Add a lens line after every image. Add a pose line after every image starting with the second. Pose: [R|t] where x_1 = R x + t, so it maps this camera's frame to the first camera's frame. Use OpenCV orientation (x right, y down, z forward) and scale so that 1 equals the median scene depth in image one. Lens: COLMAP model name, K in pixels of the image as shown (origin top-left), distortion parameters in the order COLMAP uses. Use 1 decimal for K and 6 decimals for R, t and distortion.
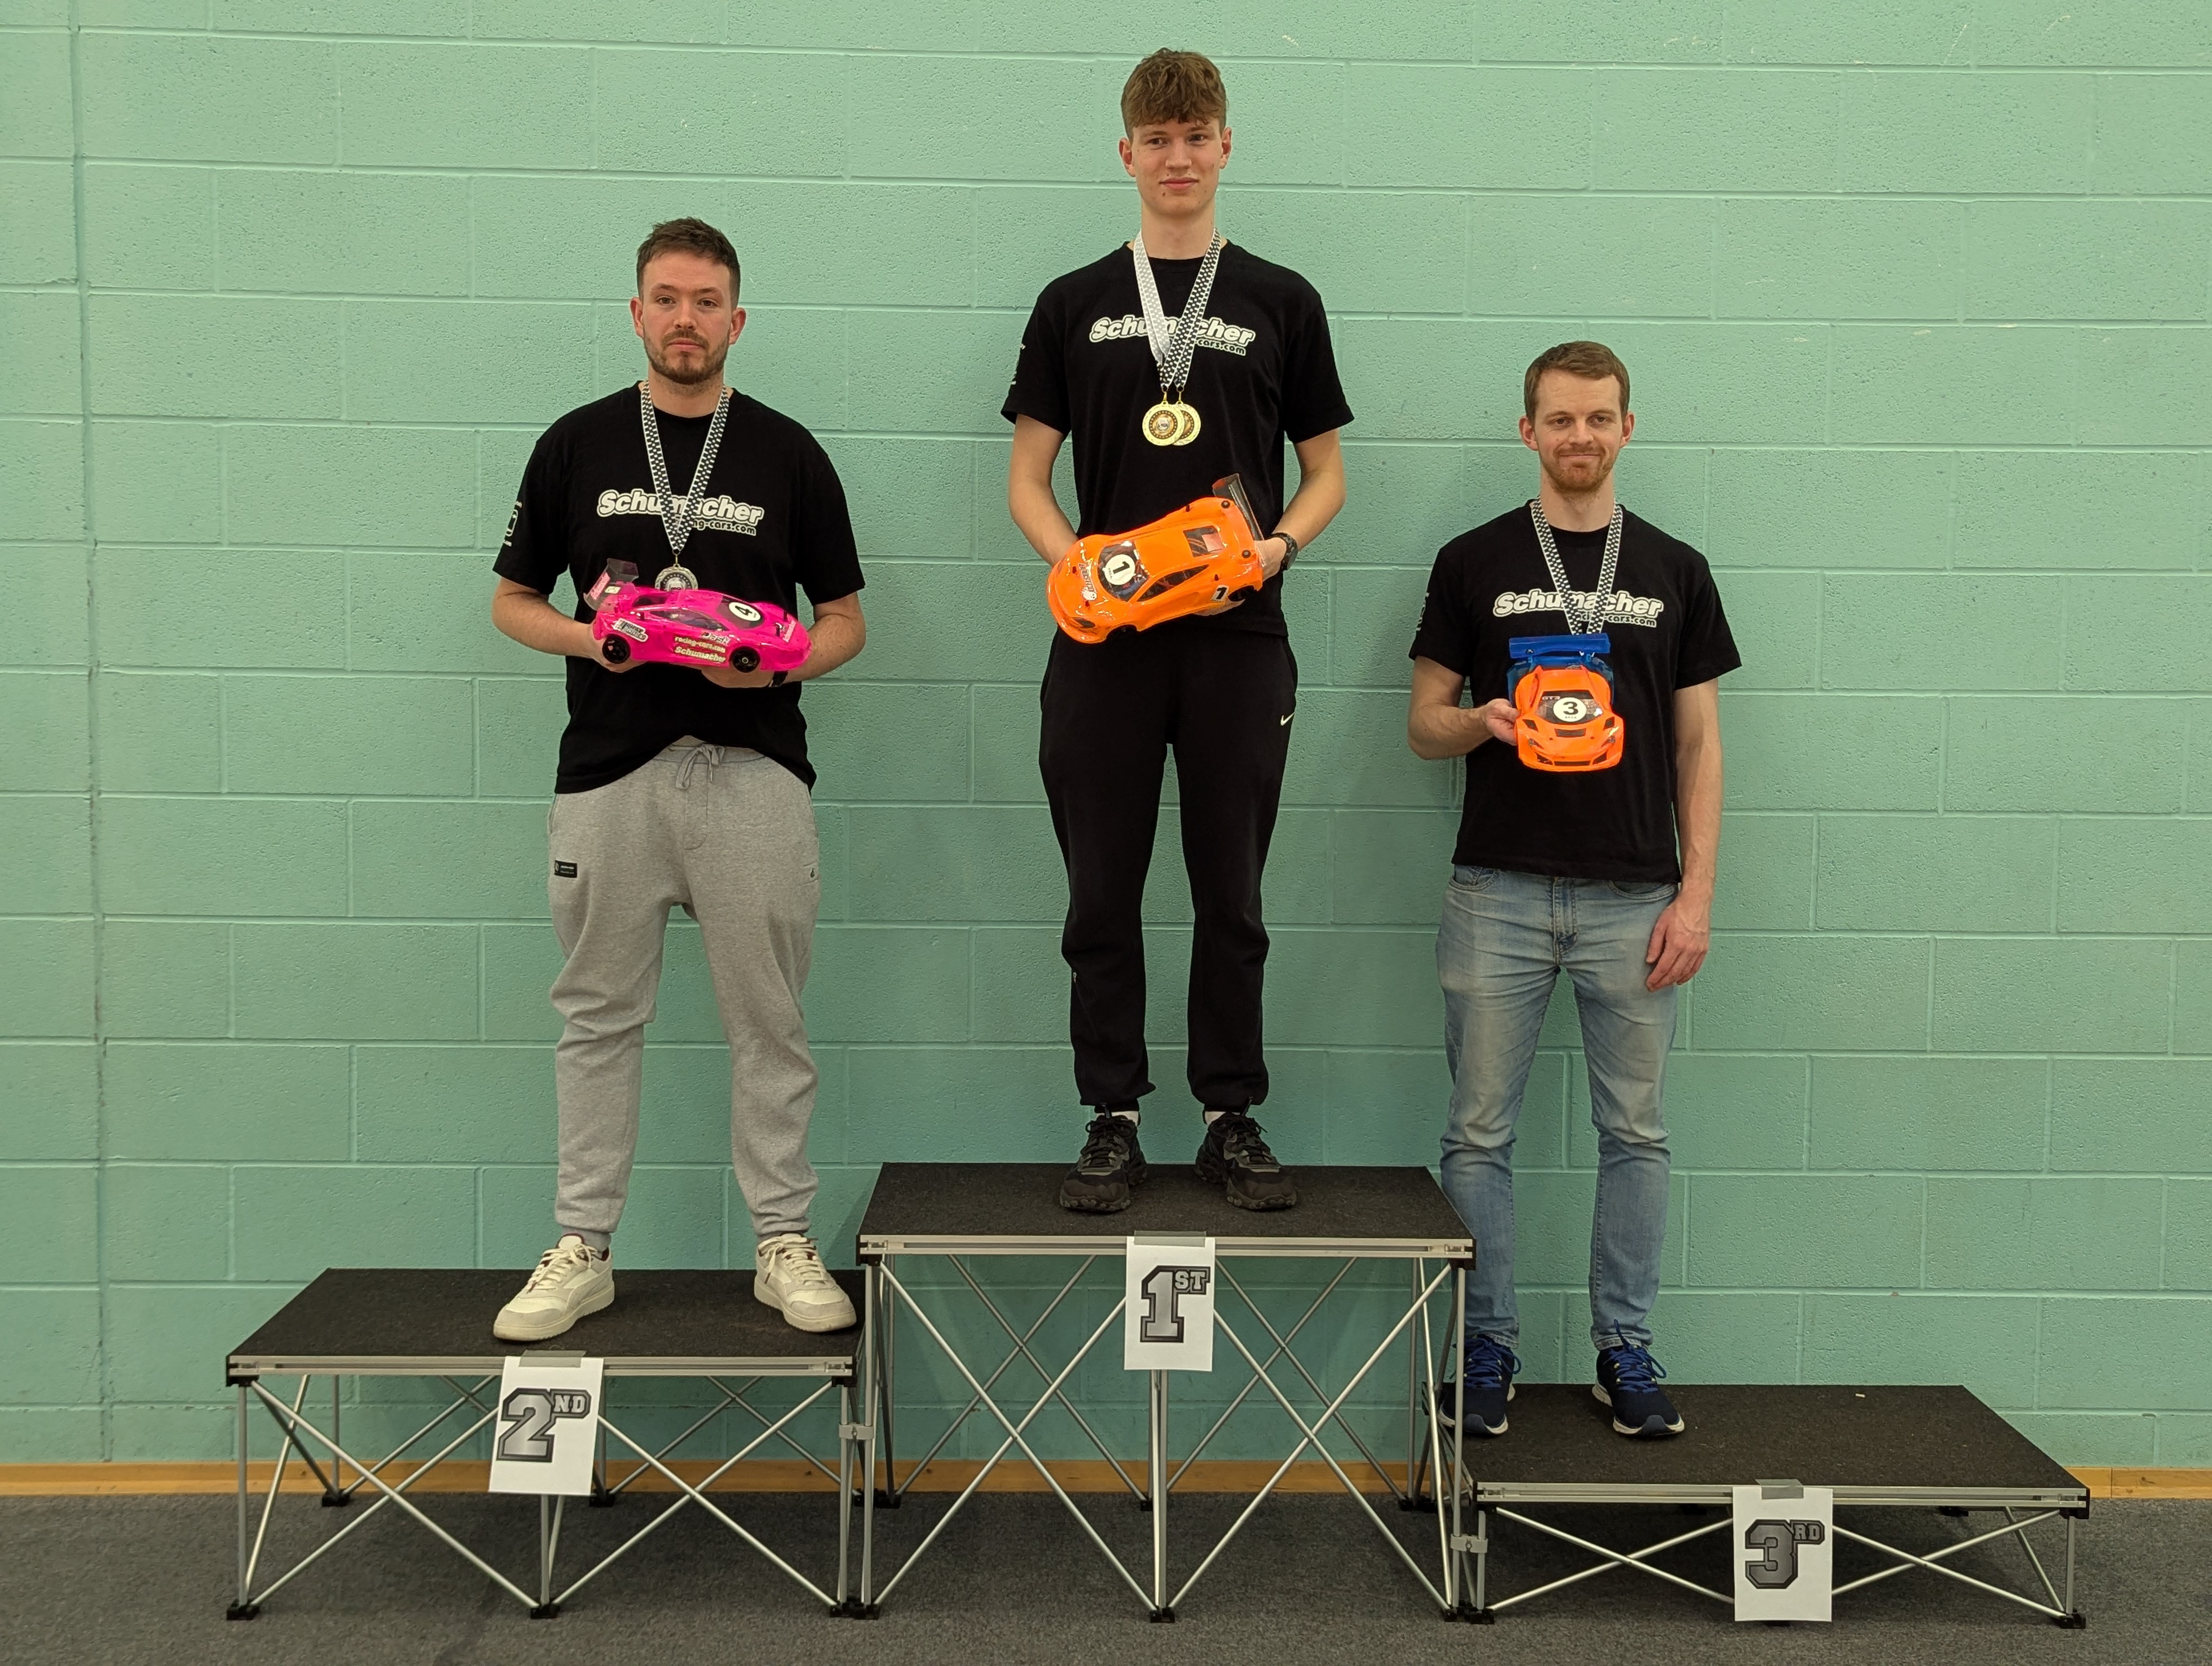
lens RADIAL K [[1949.3, 0, 1091.9], [0, 1949.3, 810.0], [0, 0, 1]] dist [0.036364, -0.010525]
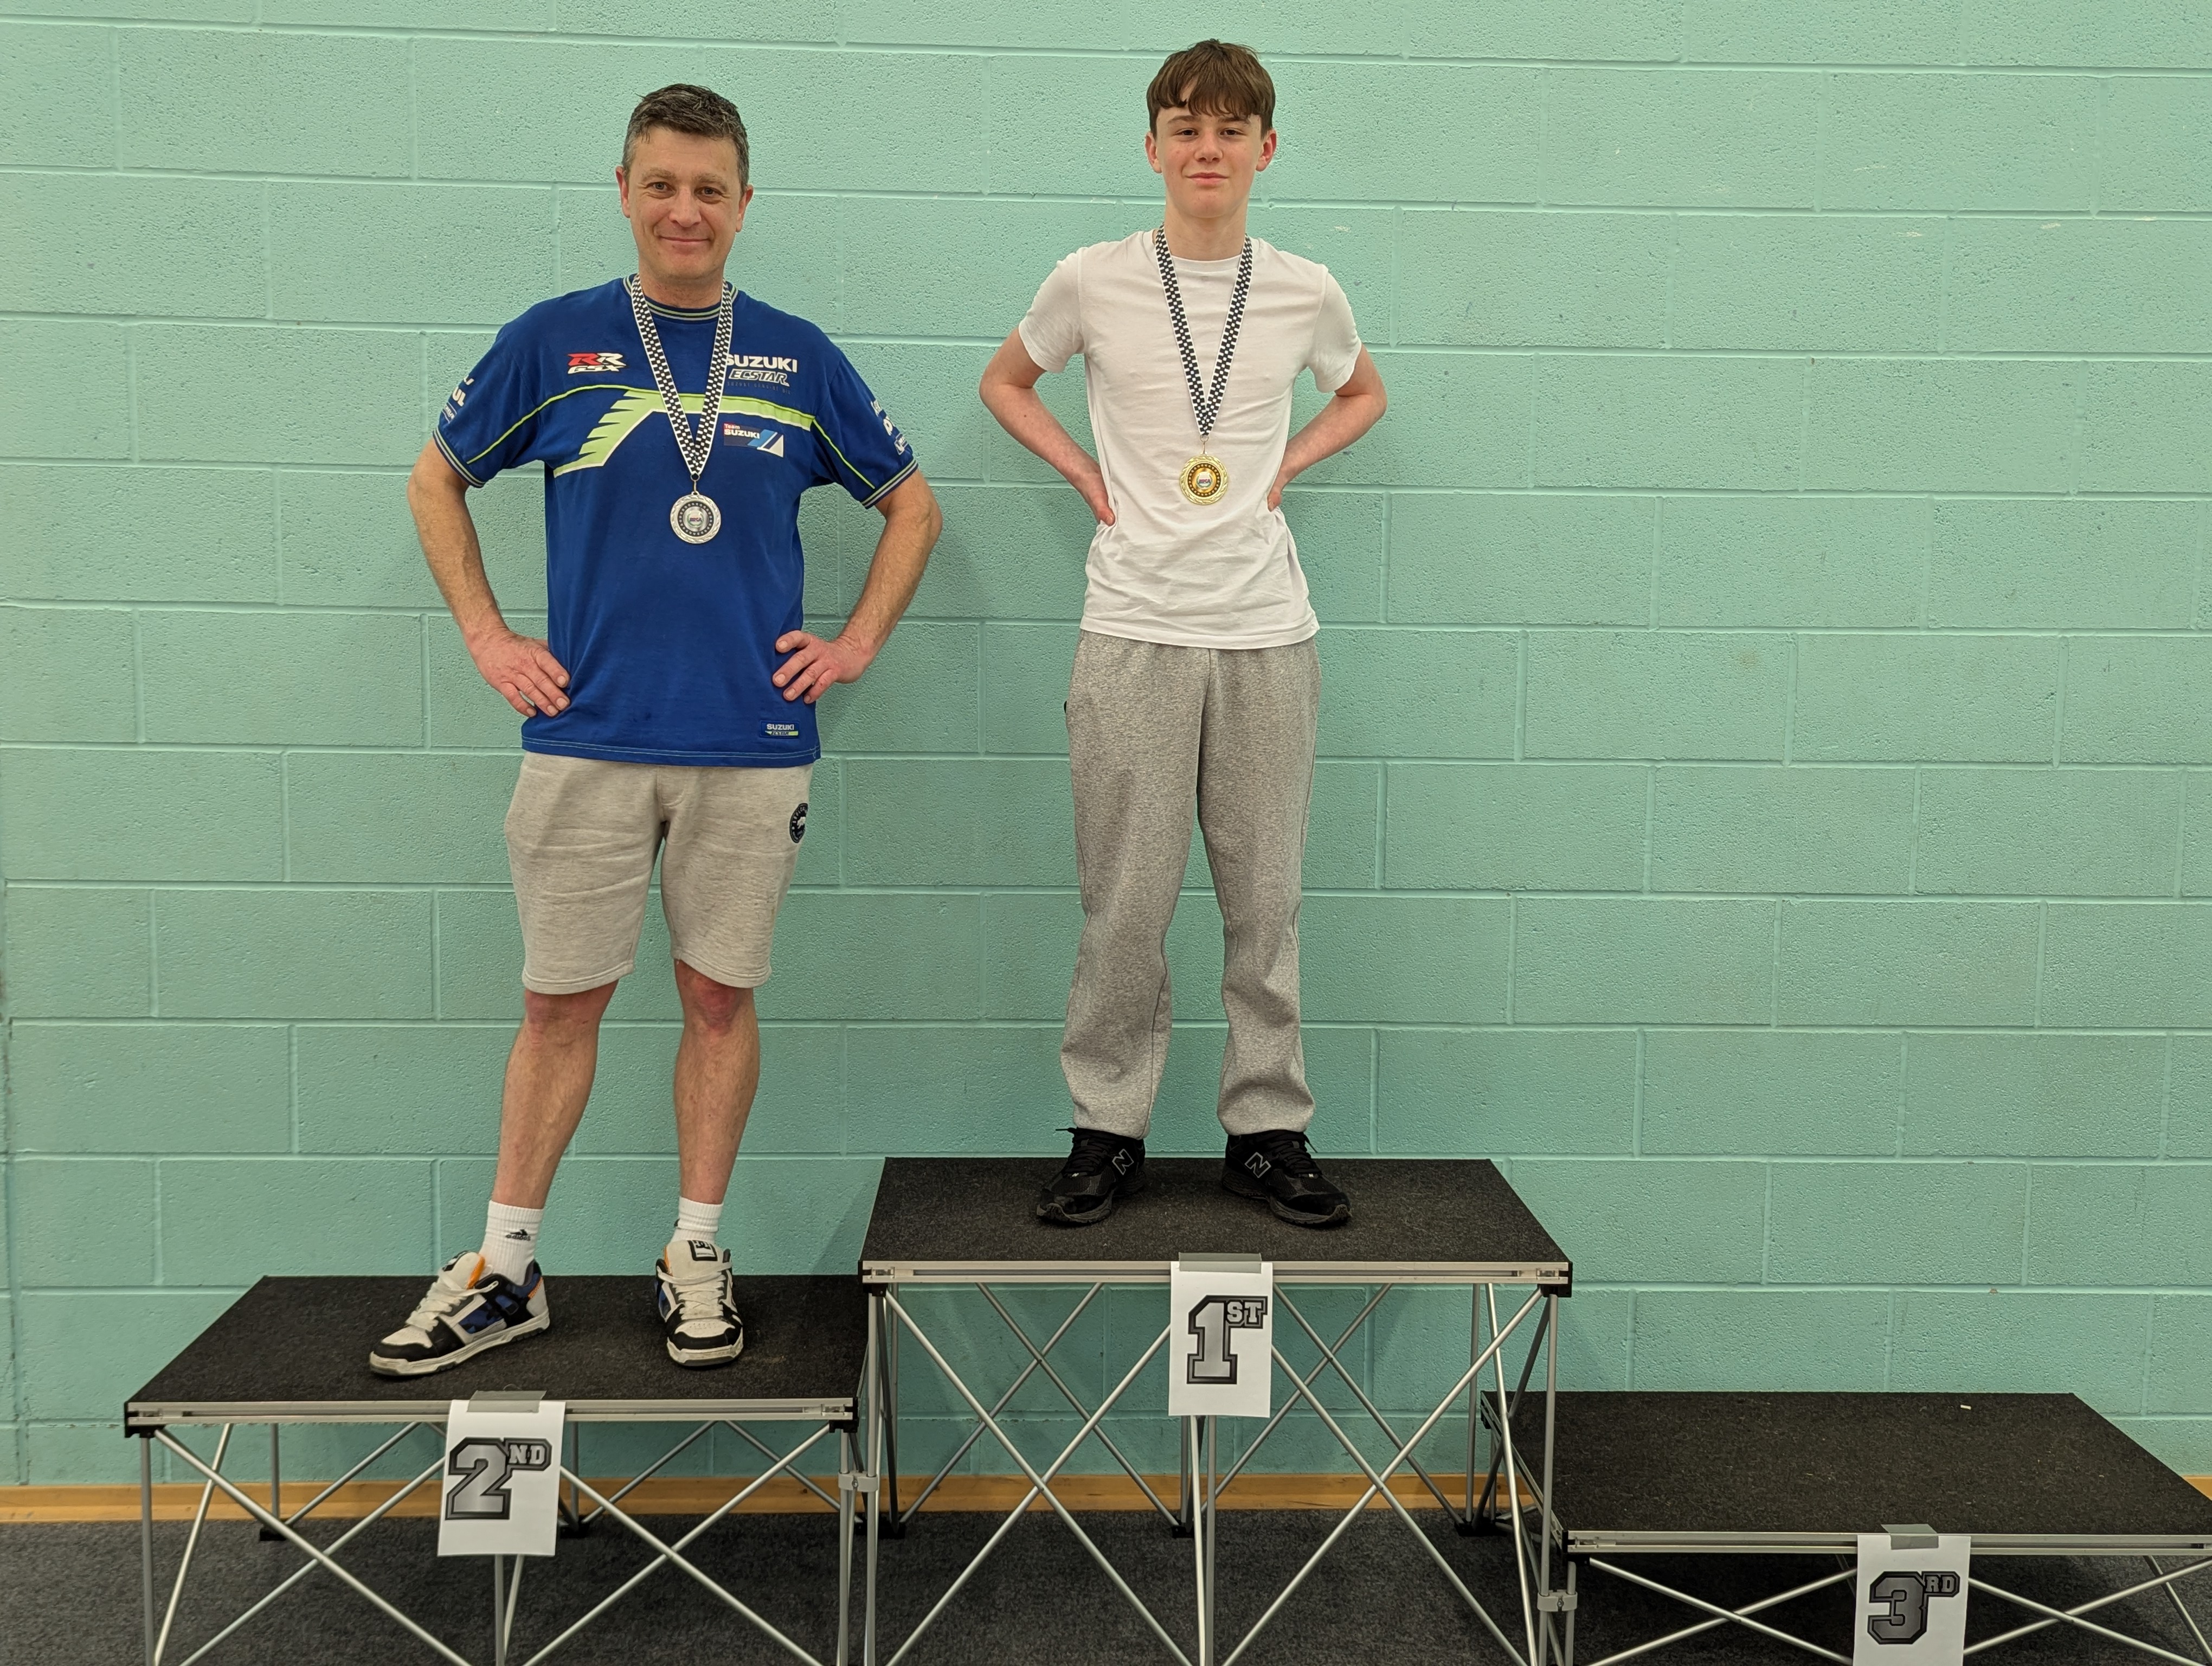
lens RADIAL K [[1721.8, 0, 1075.3], [0, 1721.8, 778.6], [0, 0, 1]] dist [0.032085, -0.004143]
pose [[0.999922, 0.000012, 0.012464, -0.029920], [-0.000352, 0.999627, 0.027292, -0.014424], [-0.012459, -0.027294, 0.999550, 0.211595]]
